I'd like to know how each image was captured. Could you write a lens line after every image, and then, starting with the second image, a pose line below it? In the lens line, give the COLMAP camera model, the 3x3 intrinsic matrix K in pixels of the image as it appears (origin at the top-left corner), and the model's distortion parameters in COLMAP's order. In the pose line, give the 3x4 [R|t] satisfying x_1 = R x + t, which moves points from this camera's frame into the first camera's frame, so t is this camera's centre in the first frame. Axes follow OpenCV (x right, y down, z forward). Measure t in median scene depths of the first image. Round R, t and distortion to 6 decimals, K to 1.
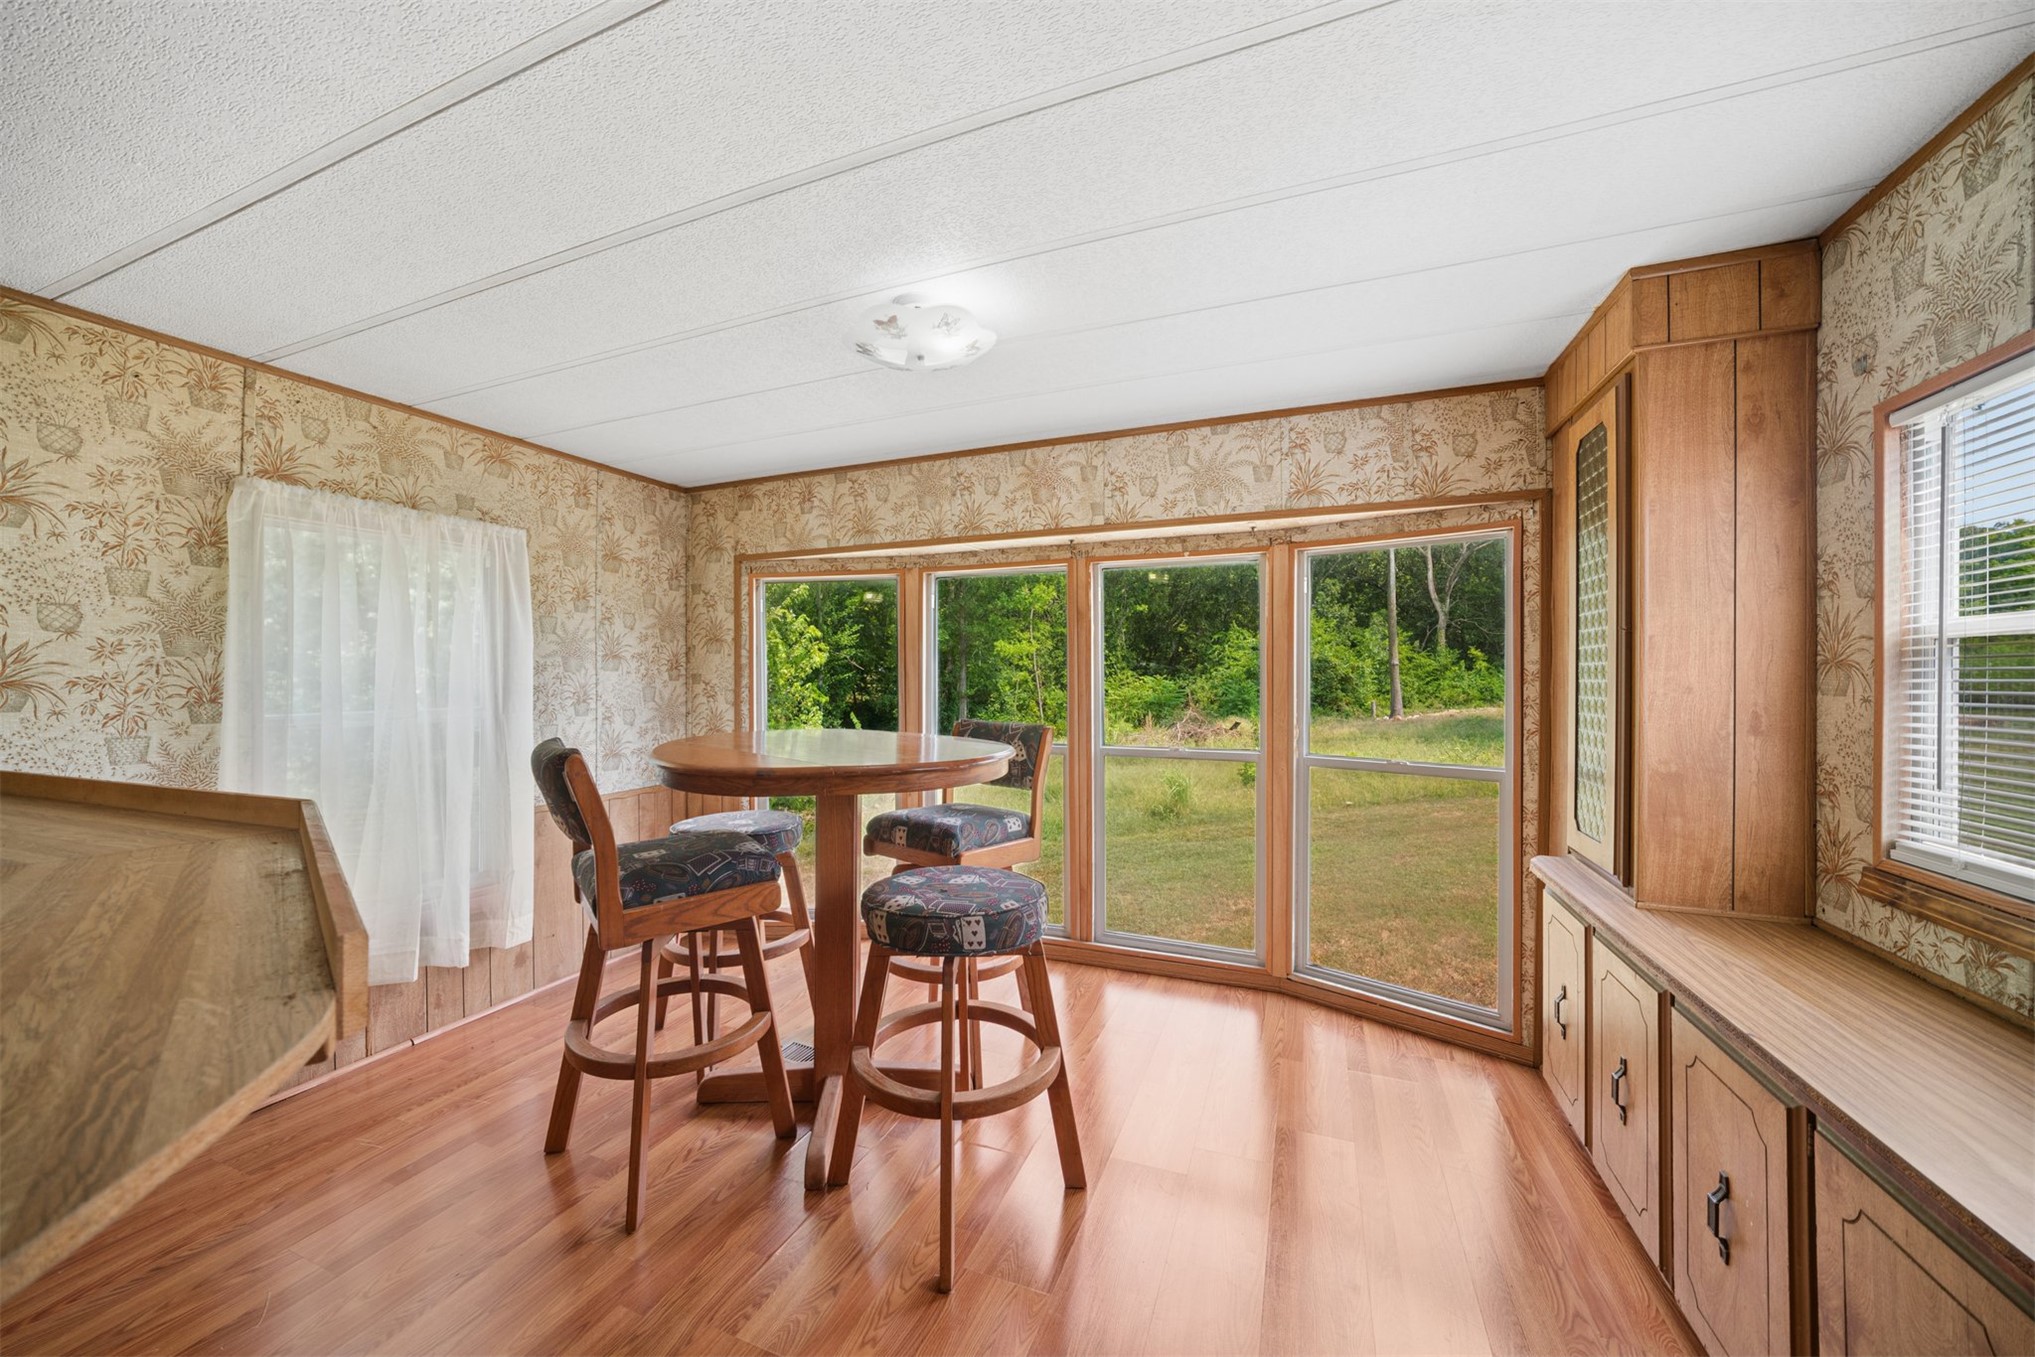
lens RADIAL K [[737.2, 0, 994.2], [0, 737.2, 676.7], [0, 0, 1]] dist [-0.022352, 0.000699]
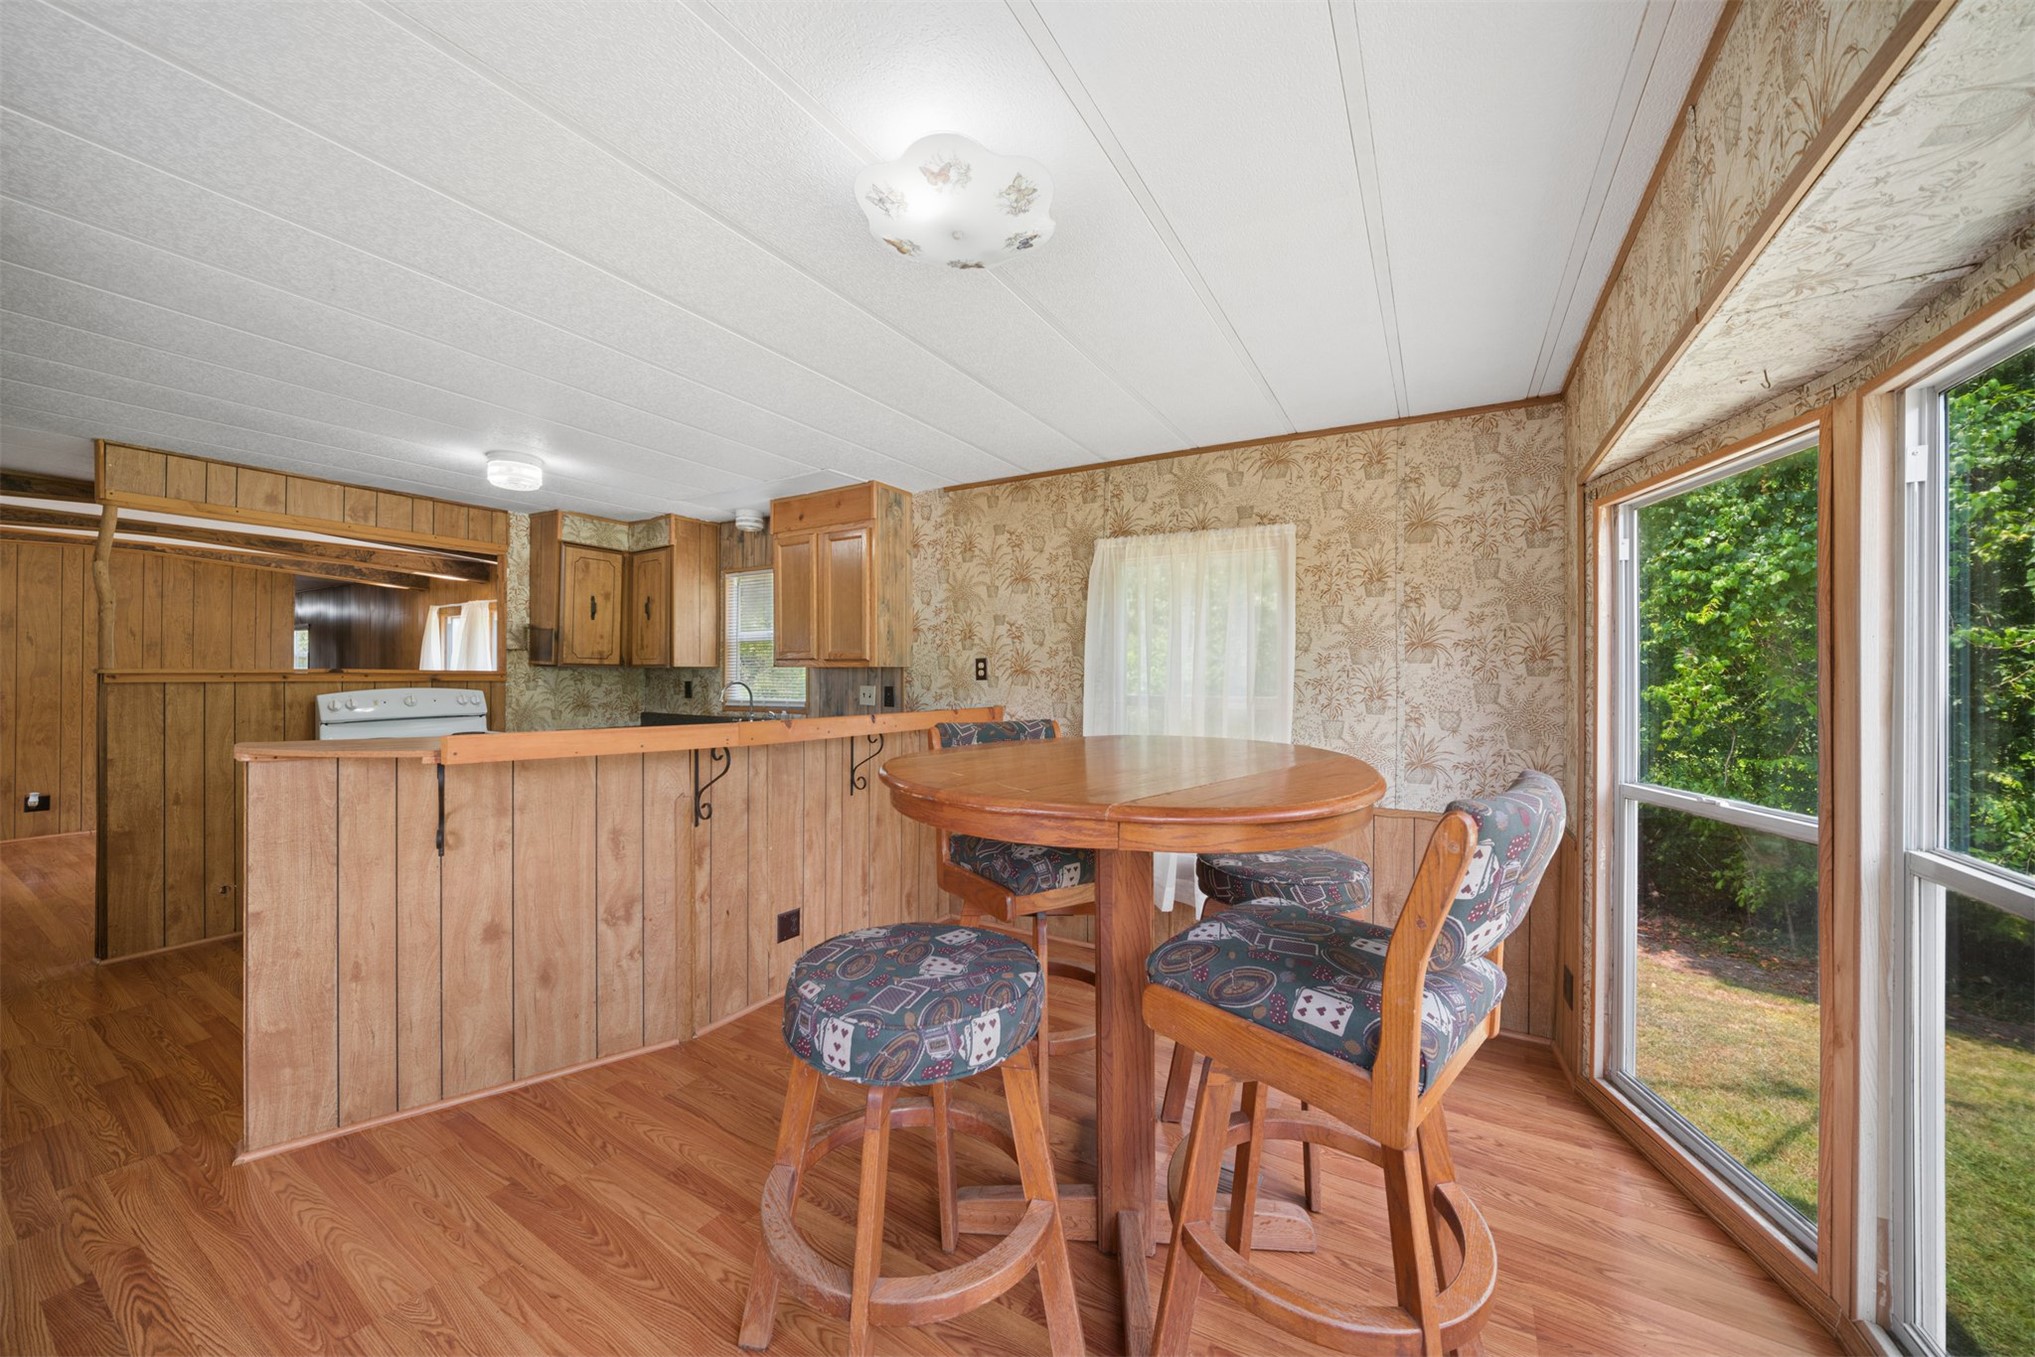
lens RADIAL K [[741.3, 0, 1026.1], [0, 741.3, 673.2], [0, 0, 1]] dist [-0.020883, 0.005014]
pose [[-0.135410, 0.006055, -0.990771, 0.410548], [-0.004993, 0.999964, 0.006793, 0.000449], [0.990777, 0.005867, -0.135375, 0.768539]]
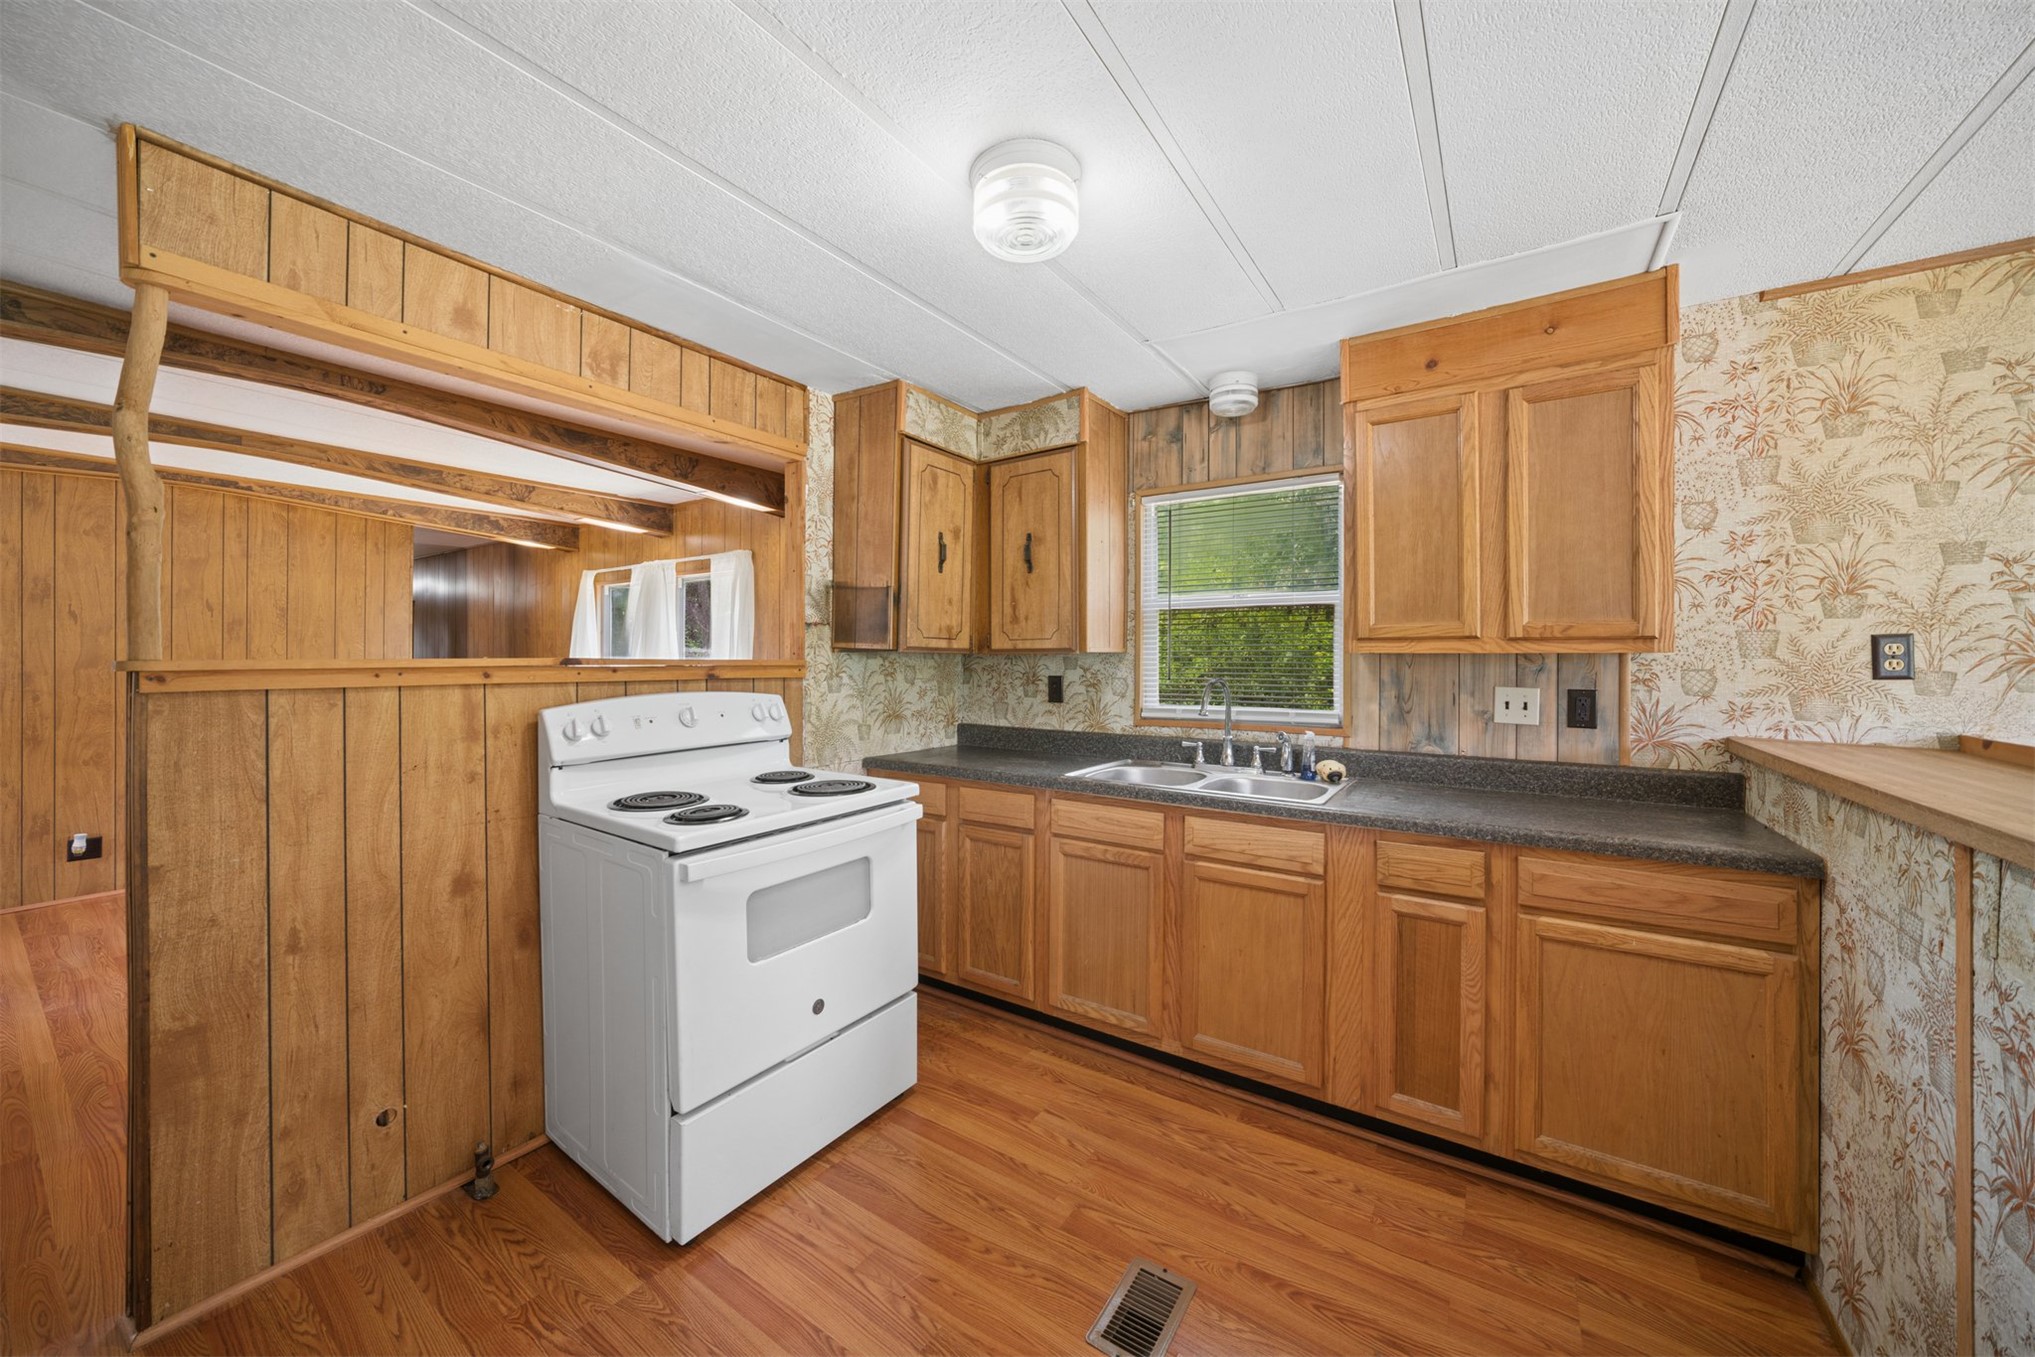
lens RADIAL K [[741.3, 0, 1008.9], [0, 741.3, 660.8], [0, 0, 1]] dist [-0.020883, 0.005014]
pose [[-0.193910, 0.010769, -0.980960, -0.117760], [-0.003084, 0.999928, 0.011587, 0.001188], [0.981015, 0.005272, -0.193863, -0.087313]]
